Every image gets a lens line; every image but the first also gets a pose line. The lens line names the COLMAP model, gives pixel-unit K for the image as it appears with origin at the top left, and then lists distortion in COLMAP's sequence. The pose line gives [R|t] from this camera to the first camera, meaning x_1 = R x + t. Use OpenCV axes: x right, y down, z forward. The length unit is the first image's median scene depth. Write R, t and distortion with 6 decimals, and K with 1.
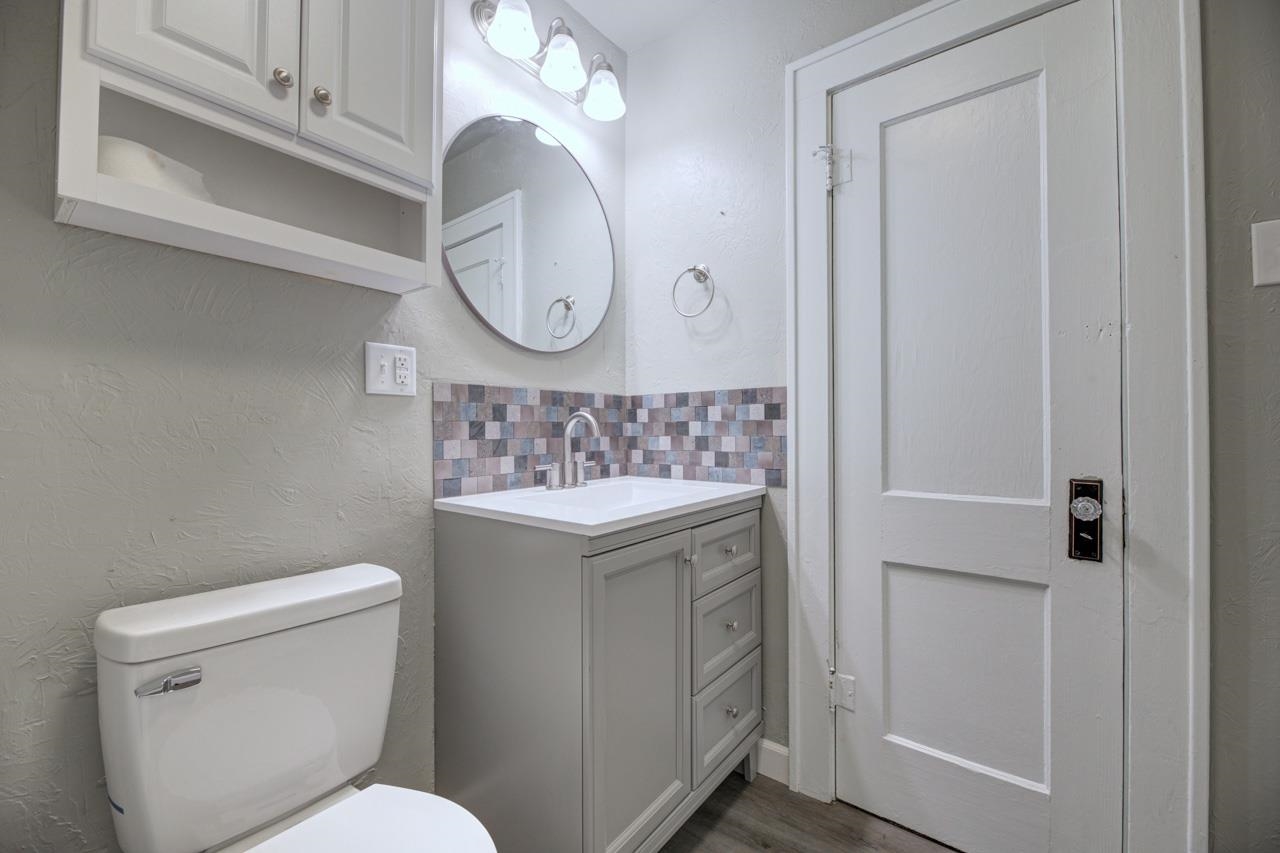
lens RADIAL K [[515.0, 0, 637.8], [0, 515.0, 425.6], [0, 0, 1]] dist [0.000564, -0.003747]
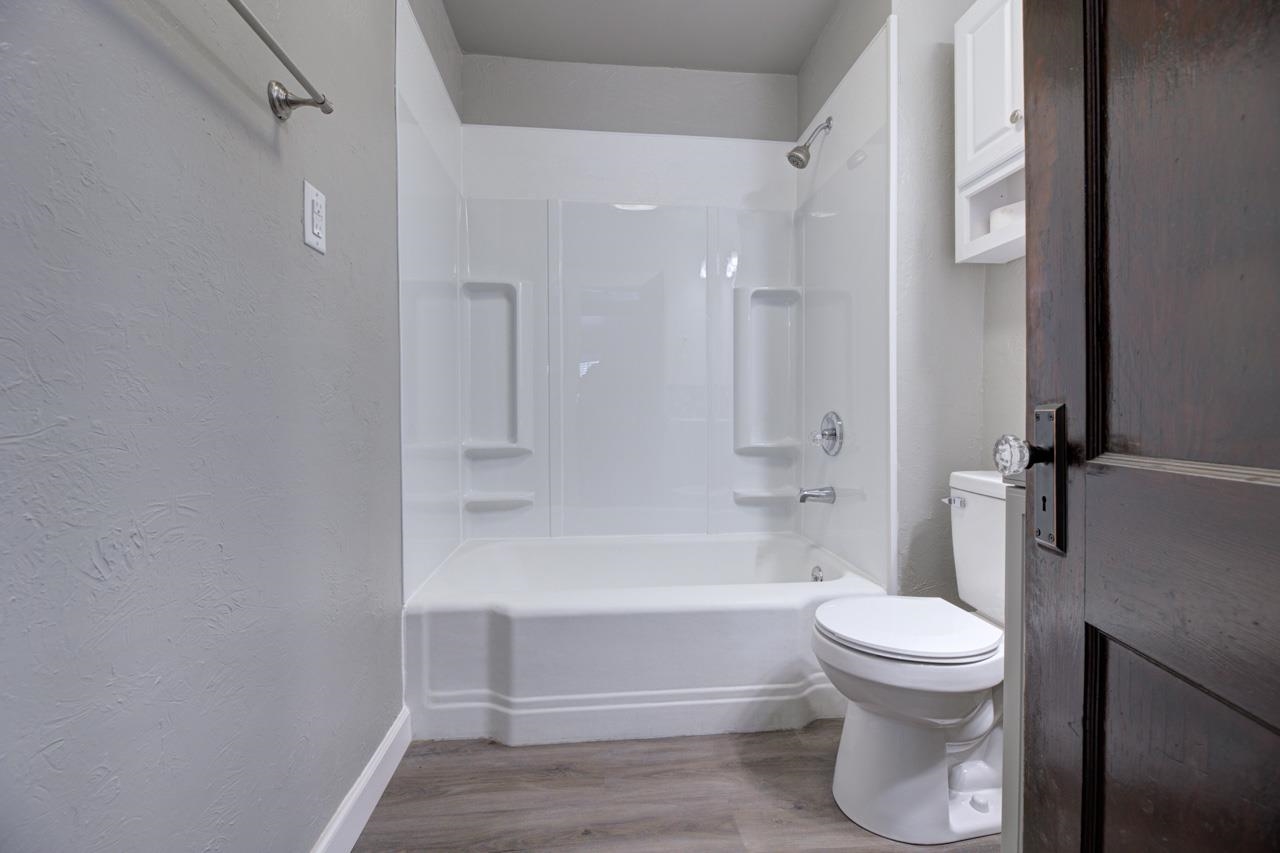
lens RADIAL K [[519.4, 0, 638.4], [0, 519.4, 425.8], [0, 0, 1]] dist [0.000615, -0.003817]
pose [[-0.728864, 0.008418, -0.684607, 1.230815], [0.007920, 0.999961, 0.003863, 0.195691], [0.684613, -0.002607, -0.728902, 1.534663]]
